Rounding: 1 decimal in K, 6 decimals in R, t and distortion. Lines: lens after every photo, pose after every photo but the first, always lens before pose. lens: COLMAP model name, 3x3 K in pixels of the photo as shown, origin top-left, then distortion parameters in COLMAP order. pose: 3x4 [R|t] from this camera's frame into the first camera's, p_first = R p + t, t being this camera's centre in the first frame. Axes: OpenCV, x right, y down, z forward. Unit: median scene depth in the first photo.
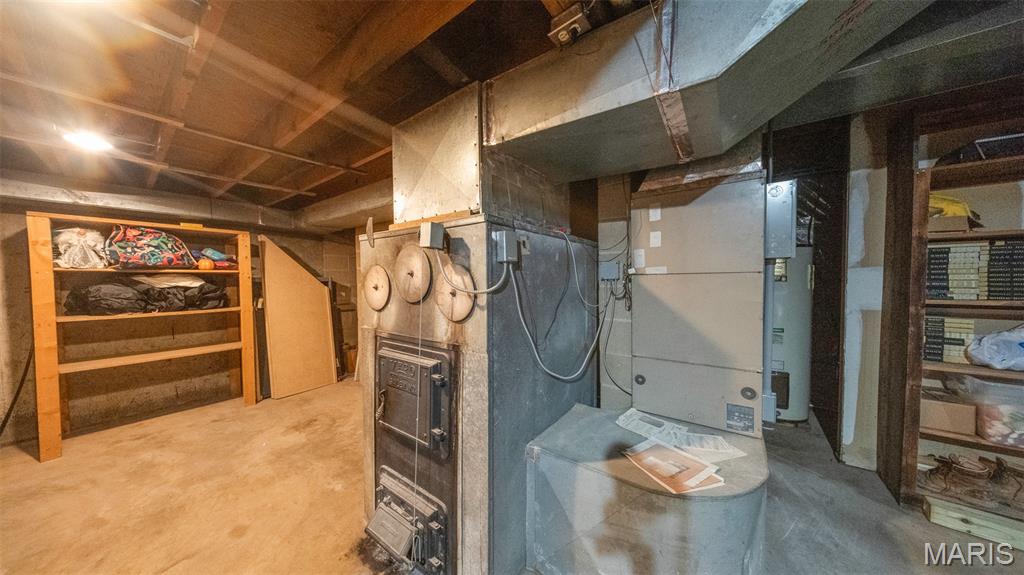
lens RADIAL K [[304.6, 0, 514.1], [0, 304.6, 288.8], [0, 0, 1]] dist [-0.000606, -0.000124]
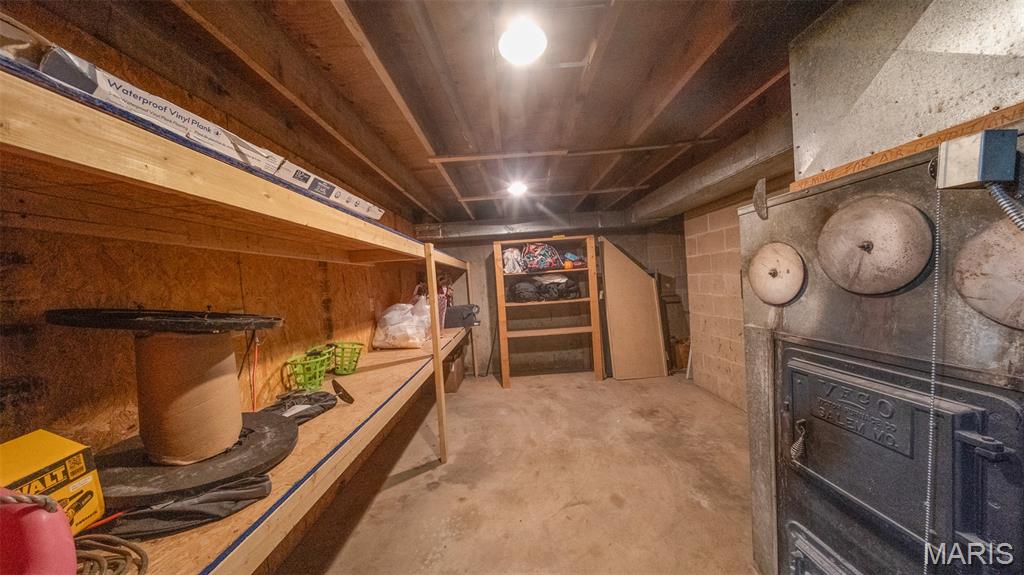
lens RADIAL K [[304.6, 0, 514.1], [0, 304.6, 288.8], [0, 0, 1]] dist [-0.000606, -0.000124]
pose [[0.602794, -0.015658, -0.797743, -0.141151], [0.037146, 0.999274, 0.008455, 0.001874], [0.797031, -0.034729, 0.602938, 0.035611]]
